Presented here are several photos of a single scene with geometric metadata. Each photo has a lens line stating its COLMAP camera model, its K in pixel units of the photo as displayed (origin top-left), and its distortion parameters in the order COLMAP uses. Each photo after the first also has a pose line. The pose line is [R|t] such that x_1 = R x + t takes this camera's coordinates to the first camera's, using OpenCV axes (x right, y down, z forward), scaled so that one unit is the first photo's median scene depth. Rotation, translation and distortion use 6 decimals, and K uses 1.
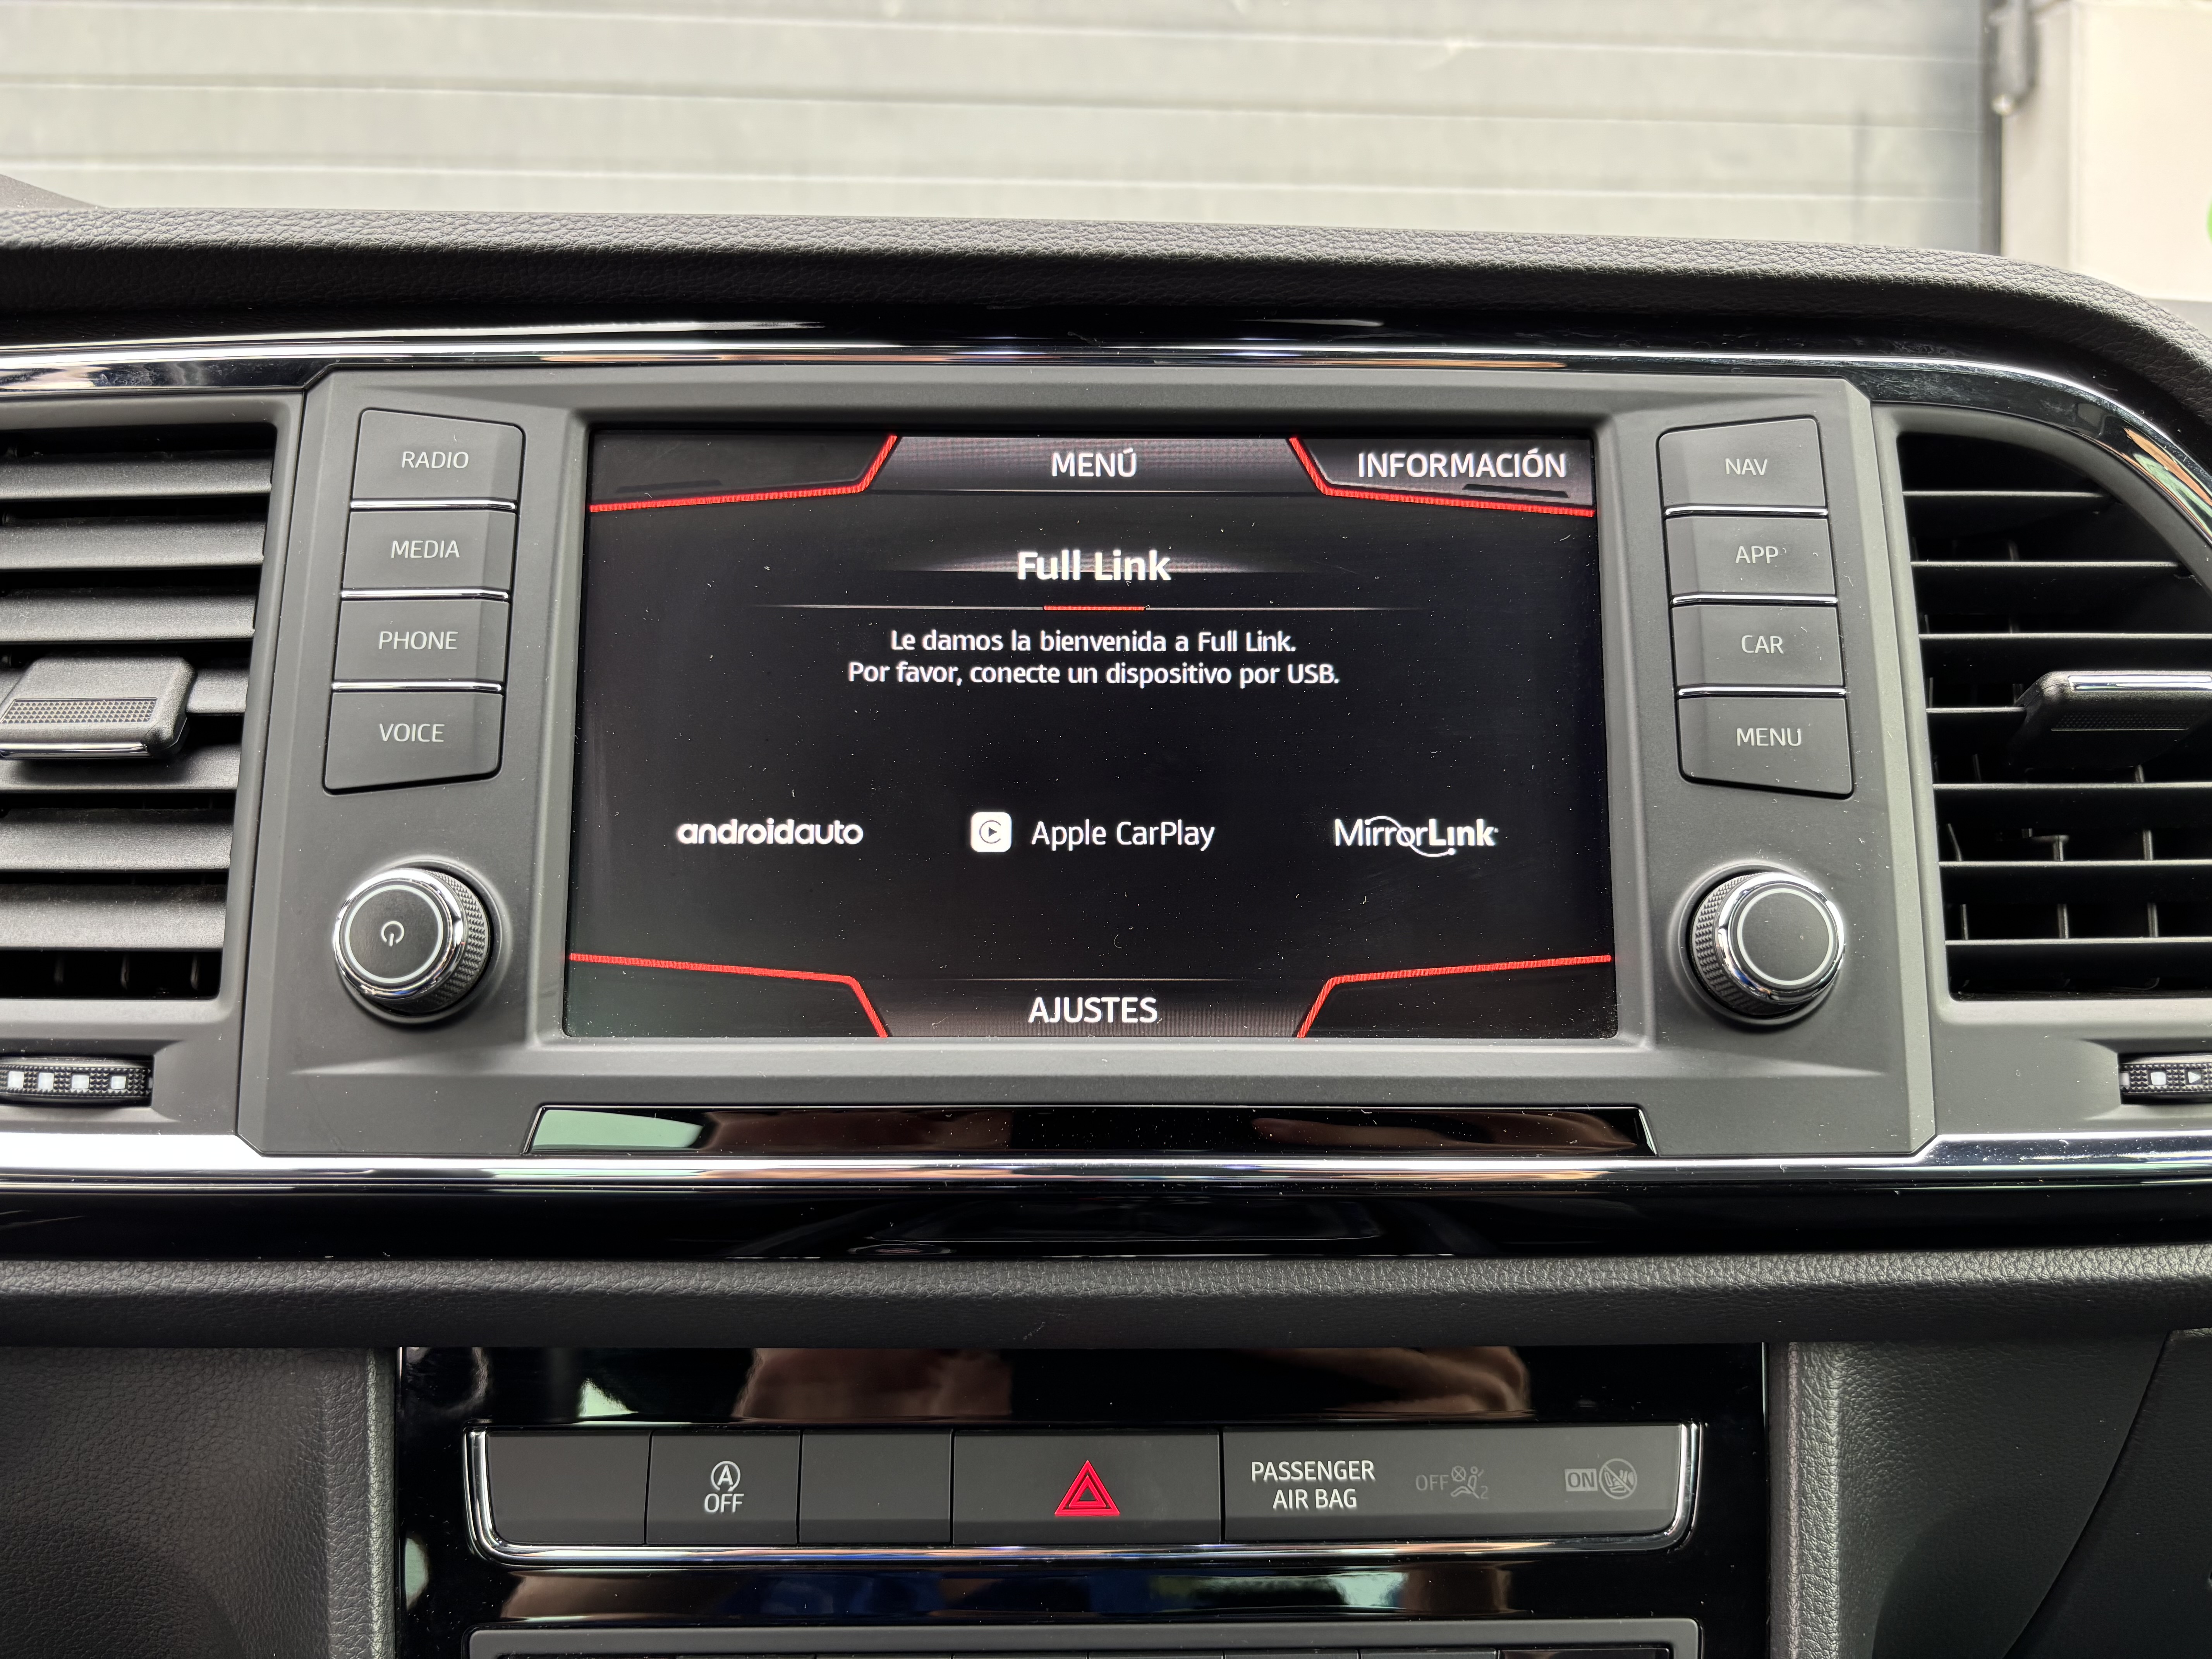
lens RADIAL K [[1667.0, 0, 1115.5], [0, 1667.0, 823.6], [0, 0, 1]] dist [-0.011955, 0.009367]
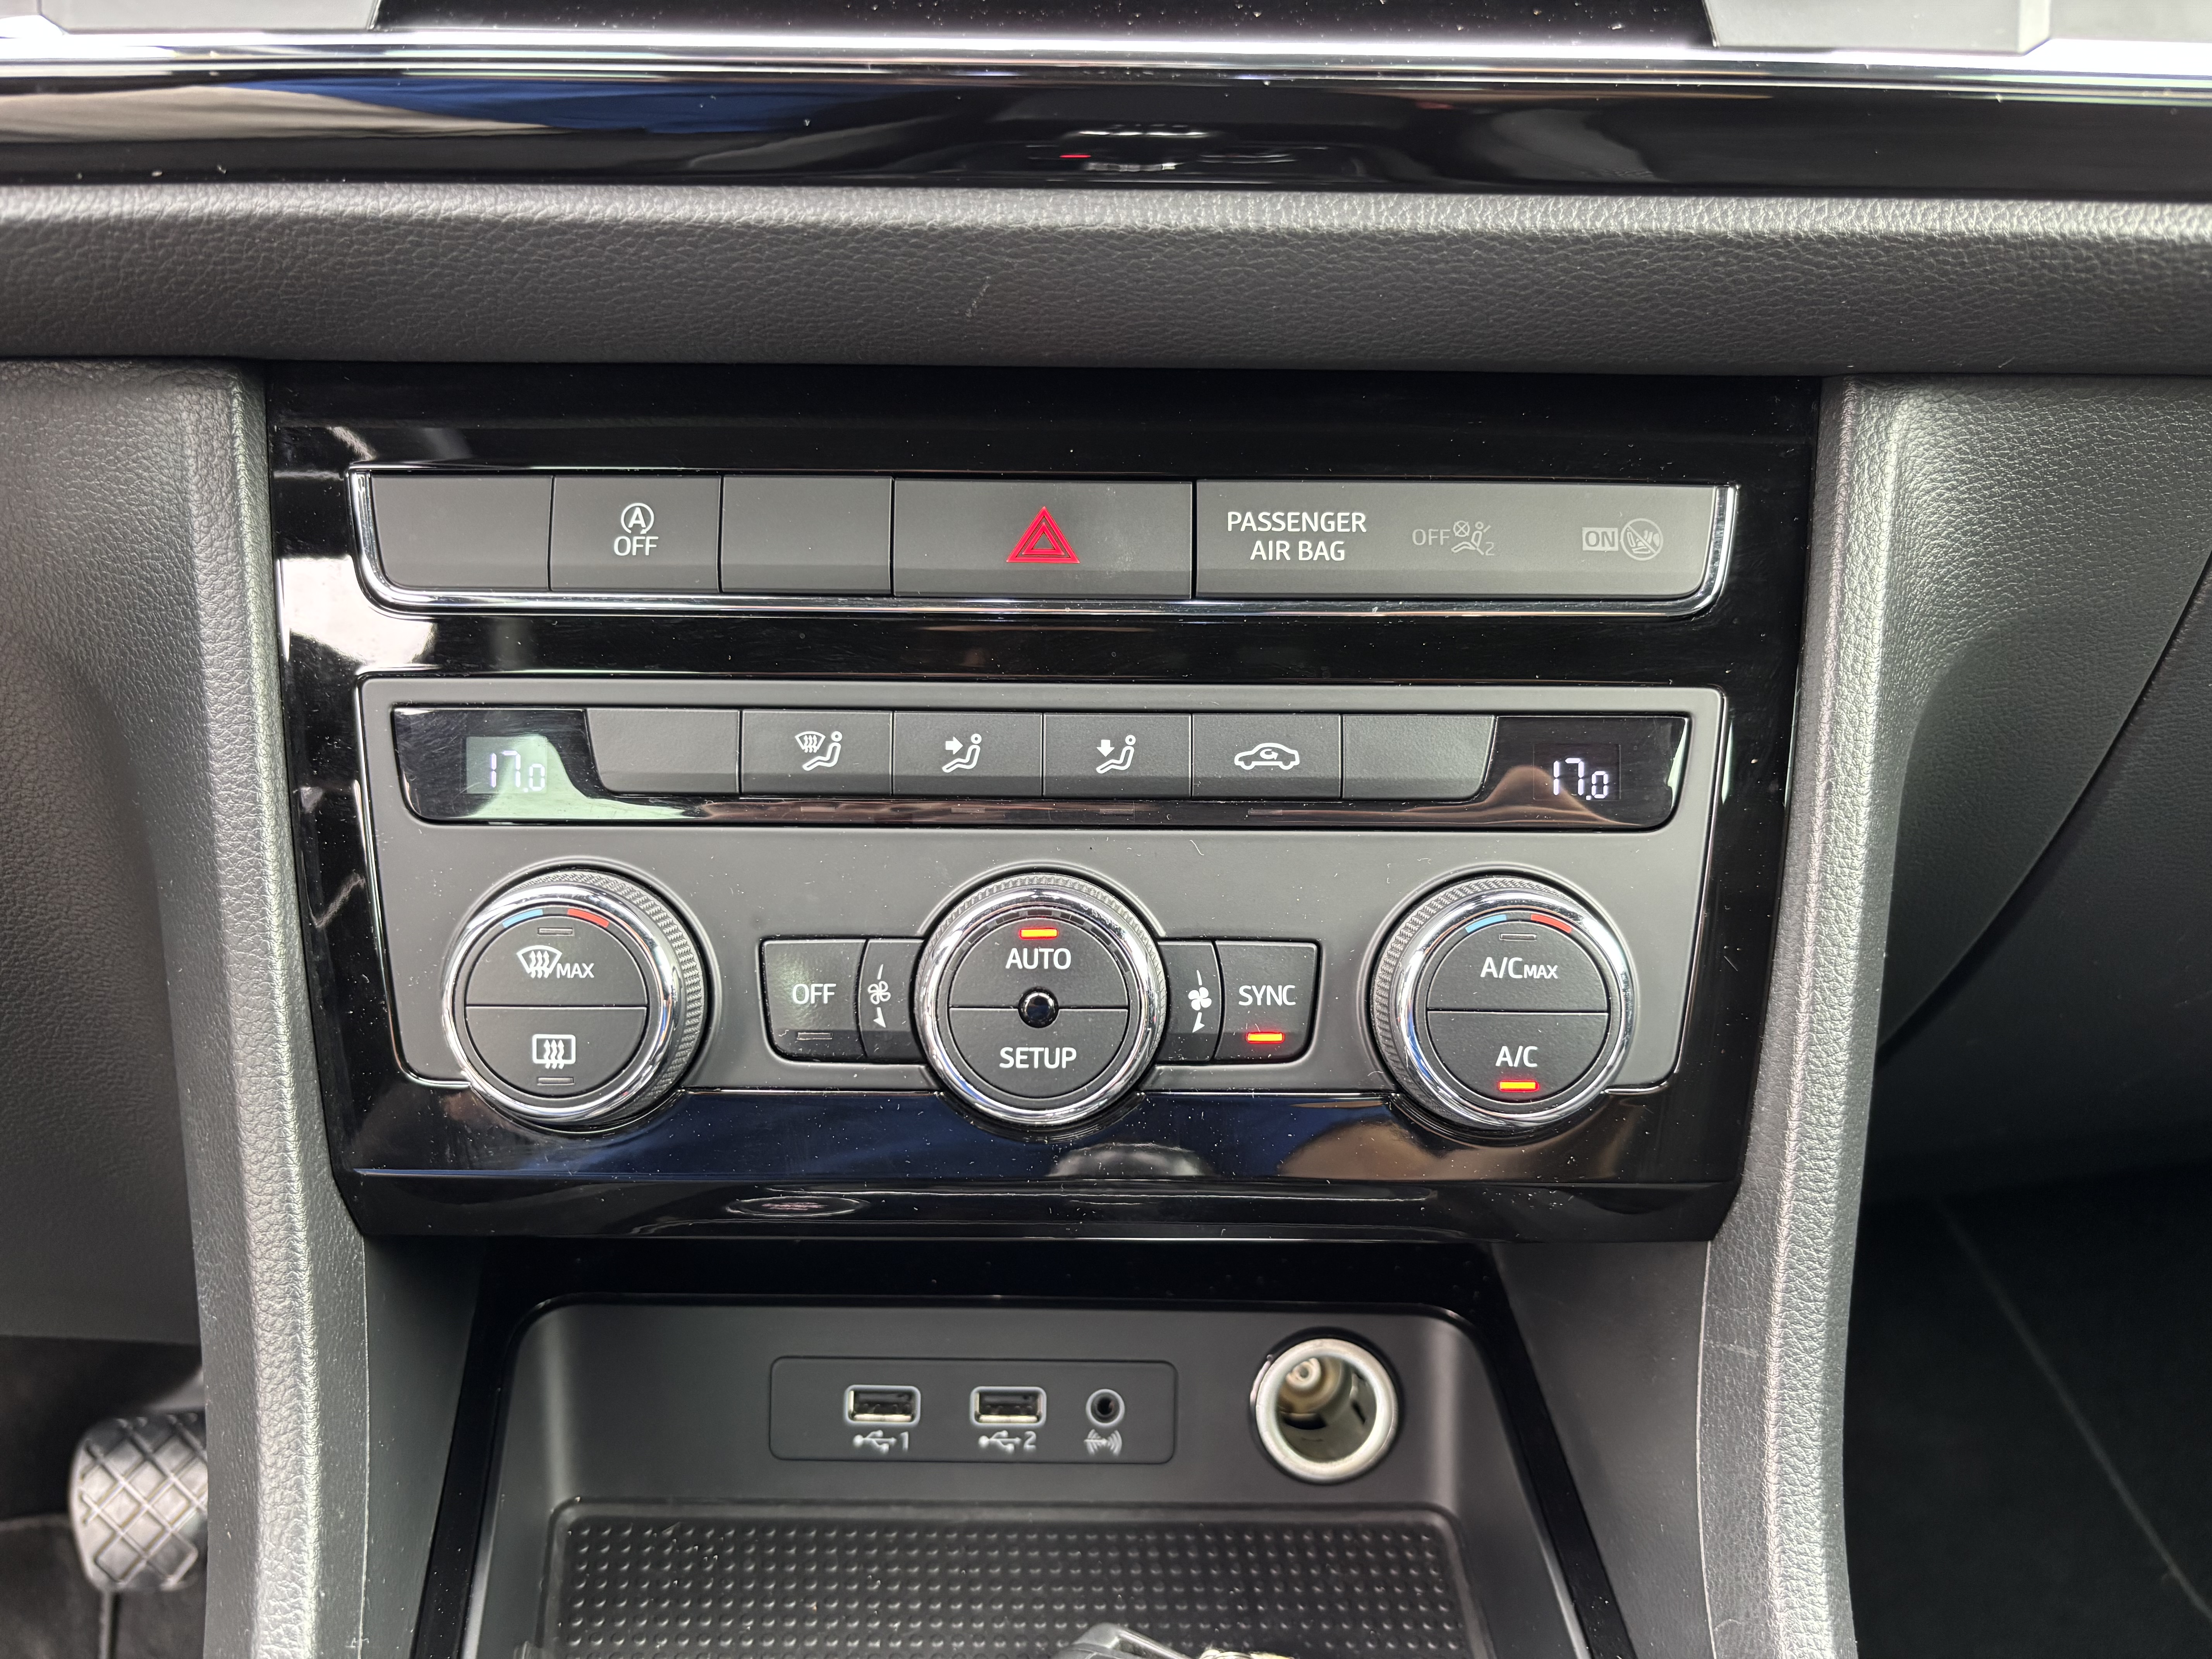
lens RADIAL K [[1667.0, 0, 1105.9], [0, 1667.0, 848.9], [0, 0, 1]] dist [-0.011955, 0.009367]
pose [[0.999846, 0.013894, -0.010732, 0.028870], [-0.011952, 0.986451, 0.163620, 0.418895], [0.012860, -0.163466, 0.986465, 0.093671]]
